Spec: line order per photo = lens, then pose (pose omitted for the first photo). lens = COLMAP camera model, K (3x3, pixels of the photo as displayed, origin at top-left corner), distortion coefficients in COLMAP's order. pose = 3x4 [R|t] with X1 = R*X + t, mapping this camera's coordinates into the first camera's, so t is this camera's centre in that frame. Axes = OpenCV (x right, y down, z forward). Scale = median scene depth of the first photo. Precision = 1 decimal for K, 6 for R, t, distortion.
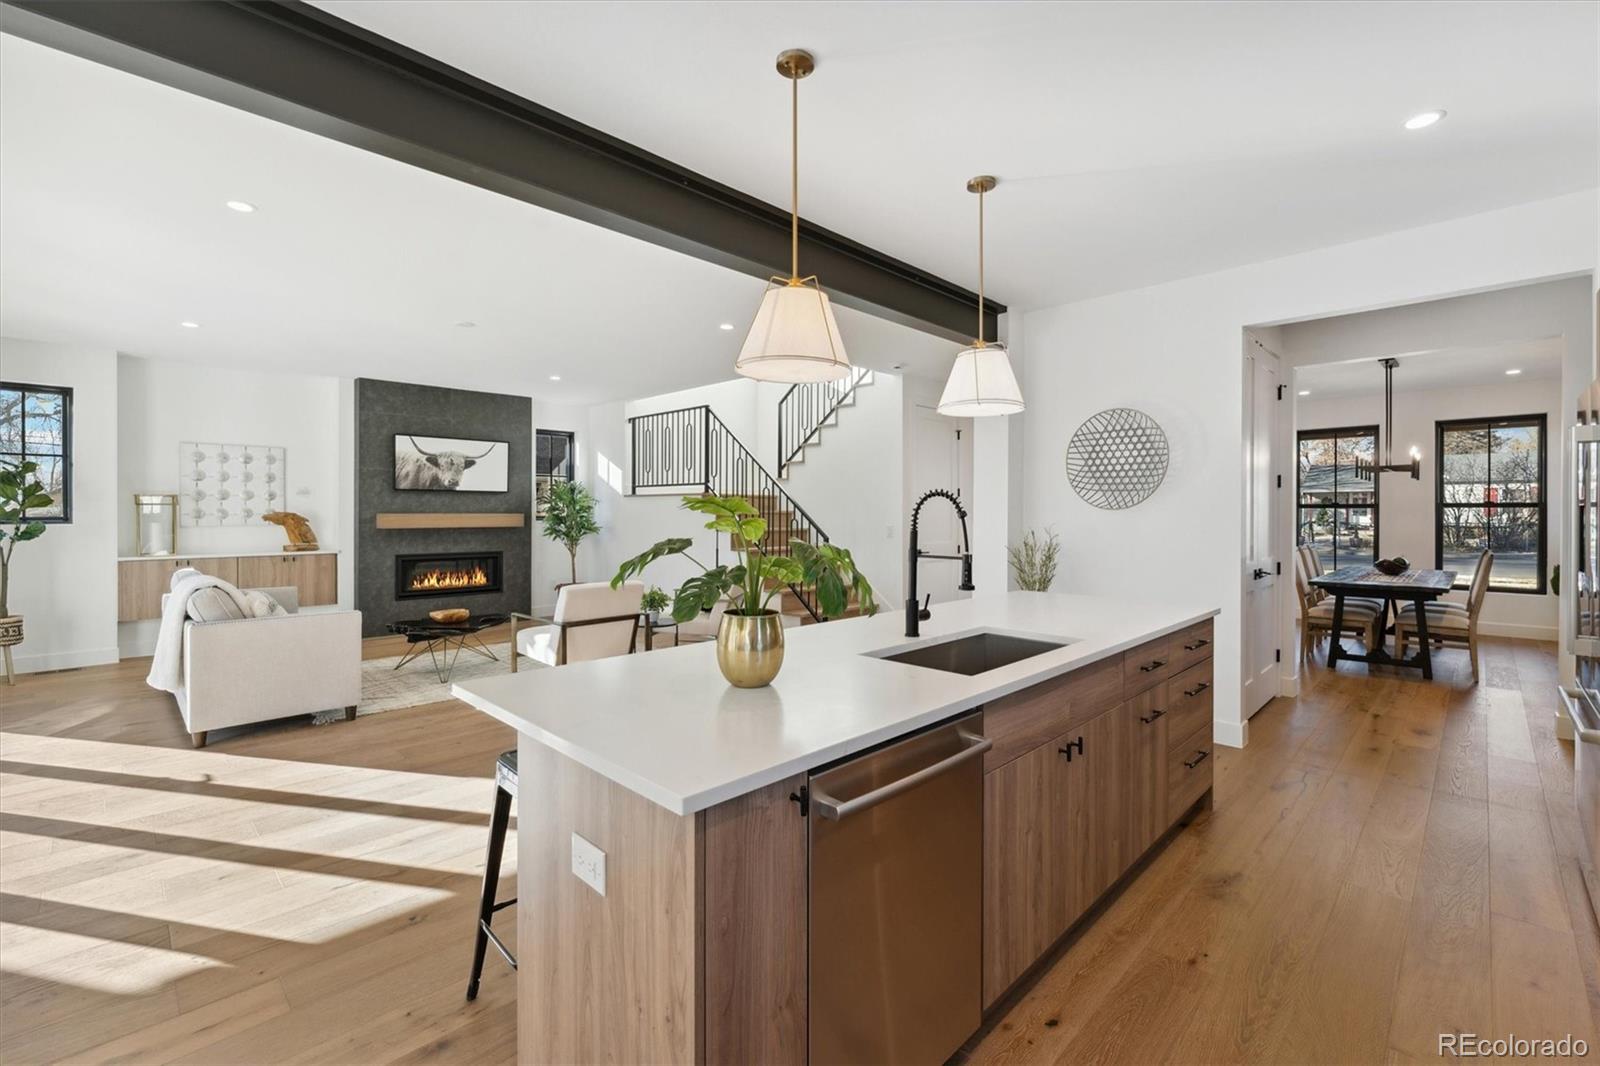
lens RADIAL K [[672.4, 0, 807.5], [0, 672.4, 528.4], [0, 0, 1]] dist [-0.000377, -0.000183]
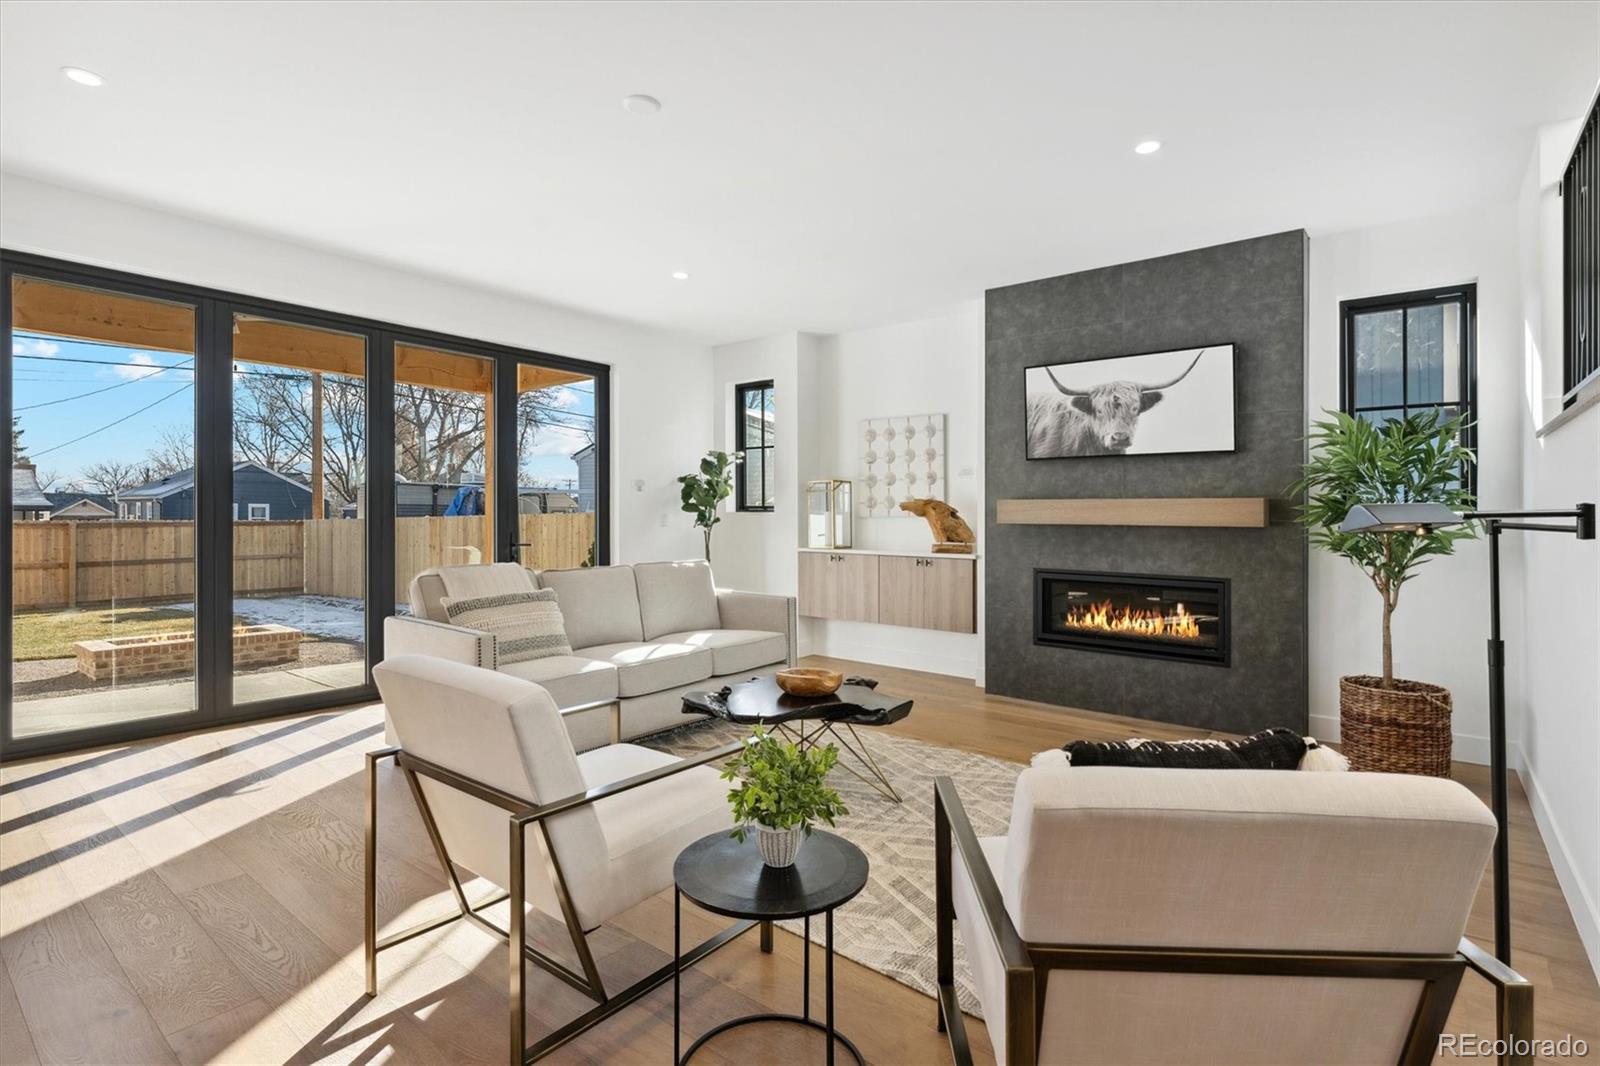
lens RADIAL K [[786.5, 0, 800.9], [0, 786.5, 523.2], [0, 0, 1]] dist [-0.001304, 0.000667]
pose [[0.096869, 0.007828, -0.995266, 0.066006], [-0.031925, 0.999479, 0.004754, 0.002269], [0.994785, 0.031313, 0.097069, 0.708166]]
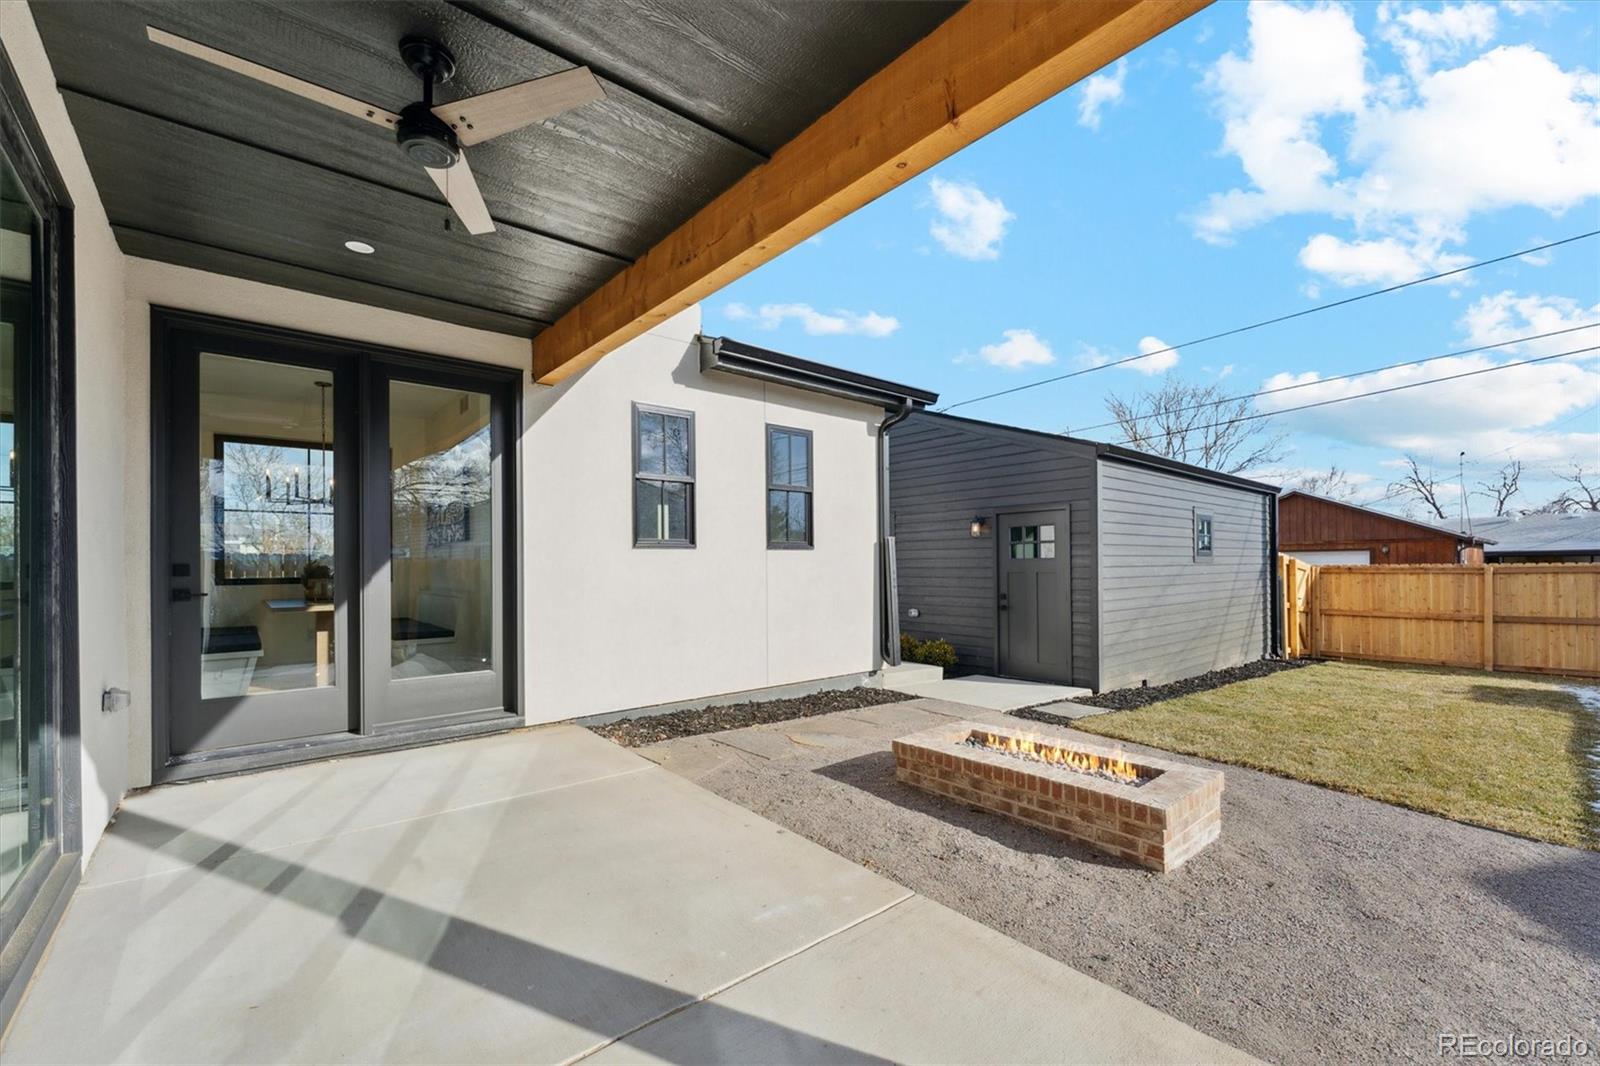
lens RADIAL K [[672.4, 0, 817.6], [0, 672.4, 566.5], [0, 0, 1]] dist [-0.000377, -0.000183]
pose [[-0.997517, 0.004509, 0.070285, -1.738685], [0.006440, 0.999607, 0.027265, 0.040408], [-0.070135, 0.027650, -0.997154, 0.390574]]
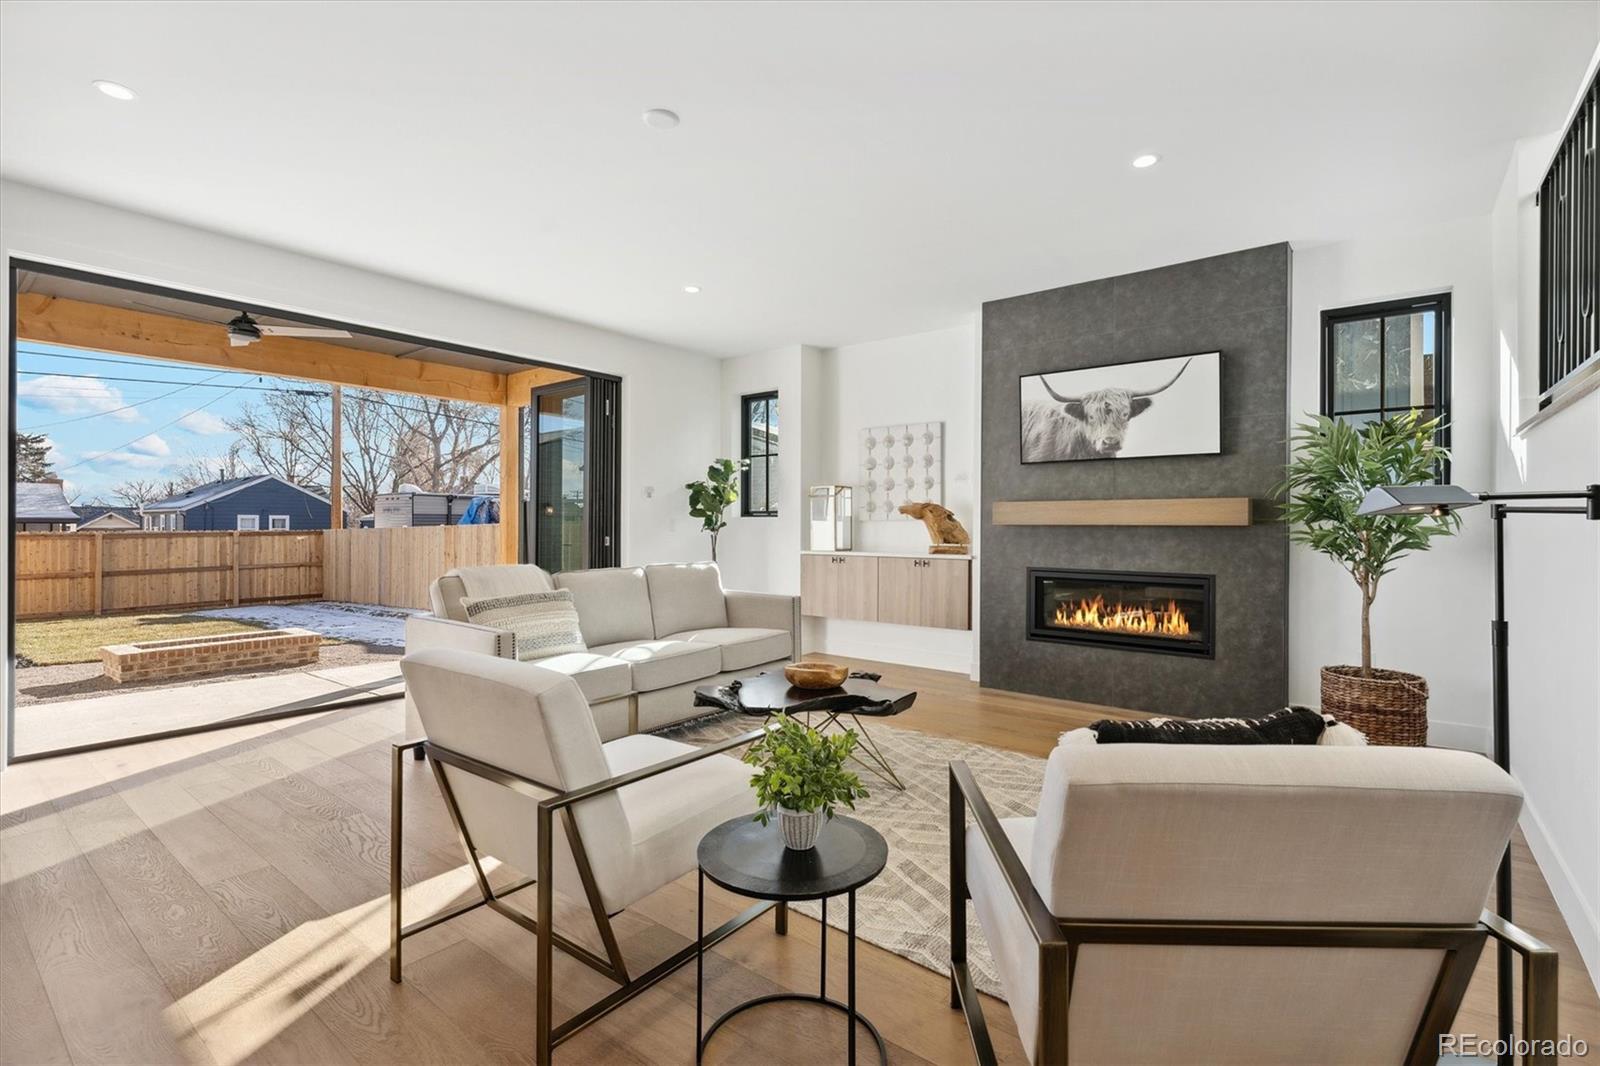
lens RADIAL K [[736.0, 0, 805.0], [0, 736.0, 528.3], [0, 0, 1]] dist [0.000029, 0.000251]
pose [[0.114542, -0.000381, -0.993418, 0.052673], [-0.029763, 0.999550, -0.003815, 0.011882], [0.992972, 0.030004, 0.114479, 0.695043]]
